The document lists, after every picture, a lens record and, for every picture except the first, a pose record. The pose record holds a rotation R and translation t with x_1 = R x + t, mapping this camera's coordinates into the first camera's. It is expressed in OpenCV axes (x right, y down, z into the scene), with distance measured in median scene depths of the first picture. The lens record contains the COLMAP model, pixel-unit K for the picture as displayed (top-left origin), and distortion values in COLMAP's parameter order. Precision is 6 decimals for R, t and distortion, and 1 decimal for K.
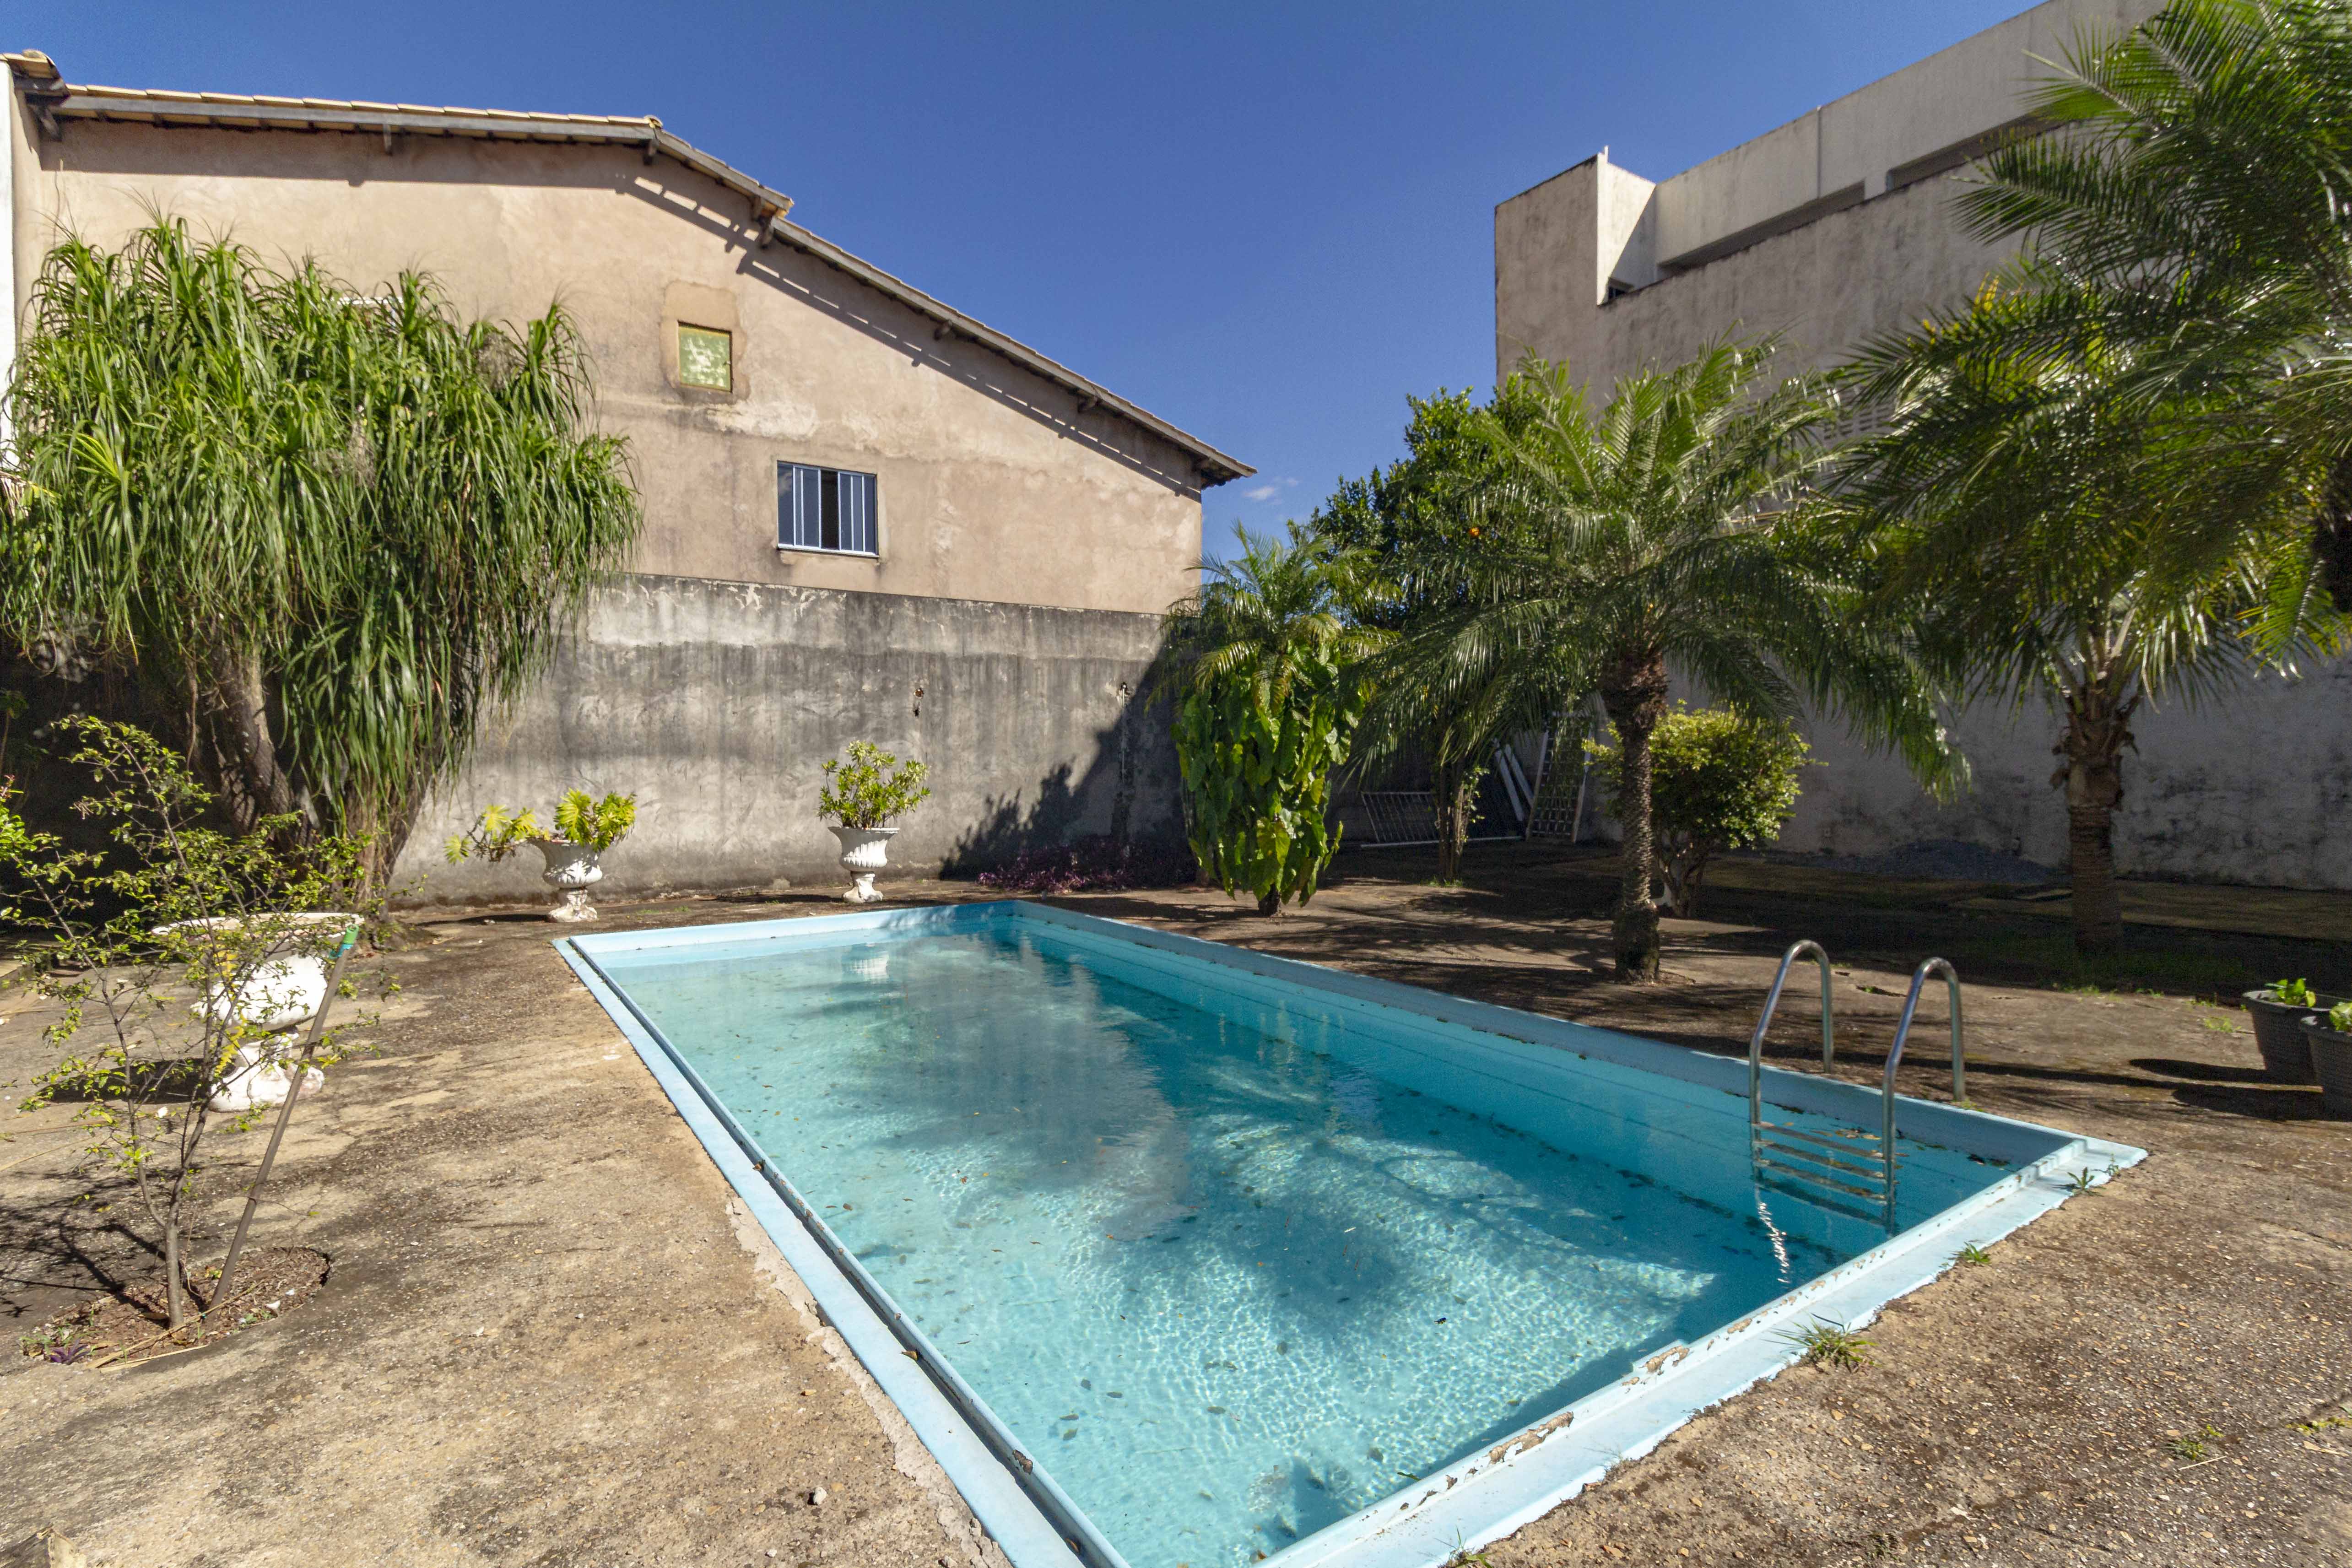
lens RADIAL K [[1158.6, 0, 1171.1], [0, 1158.6, 797.3], [0, 0, 1]] dist [-0.003671, -0.000460]
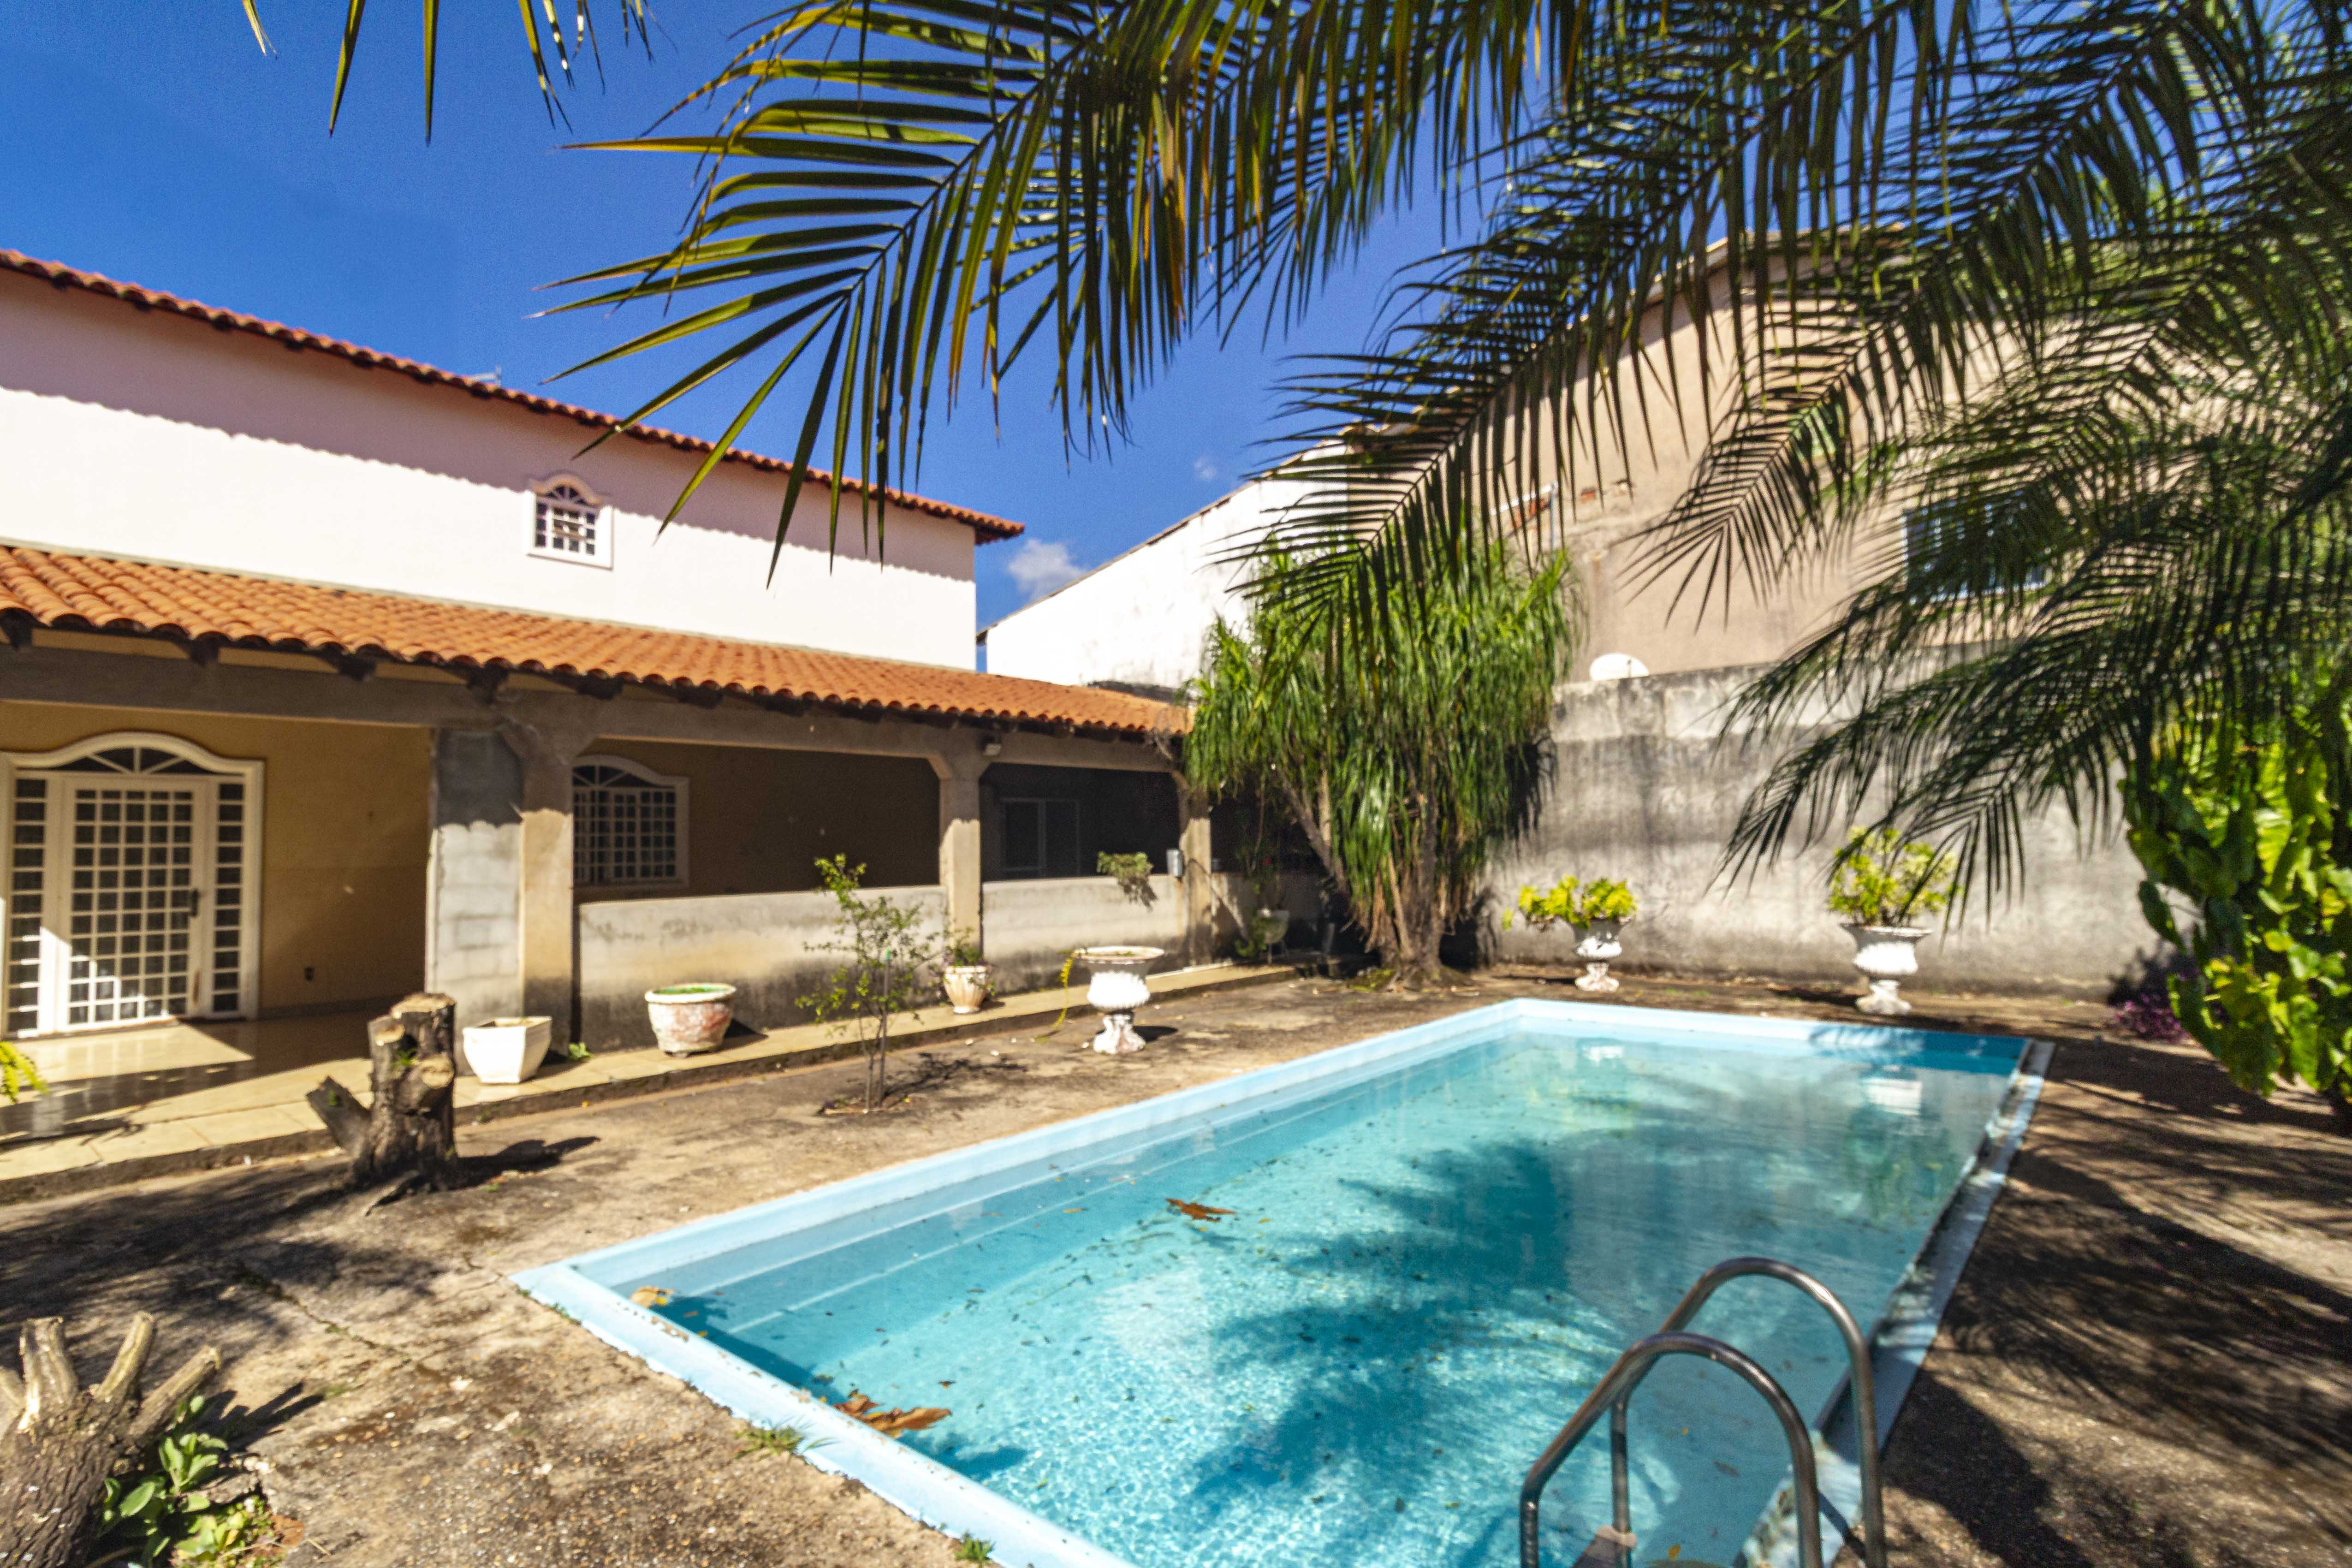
lens RADIAL K [[1158.6, 0, 1171.1], [0, 1158.6, 797.3], [0, 0, 1]] dist [-0.003671, -0.000460]
pose [[0.285340, -0.036422, -0.957734, 0.465567], [-0.019401, 0.998853, -0.043766, -0.024226], [0.958230, 0.031069, 0.284306, 0.273262]]
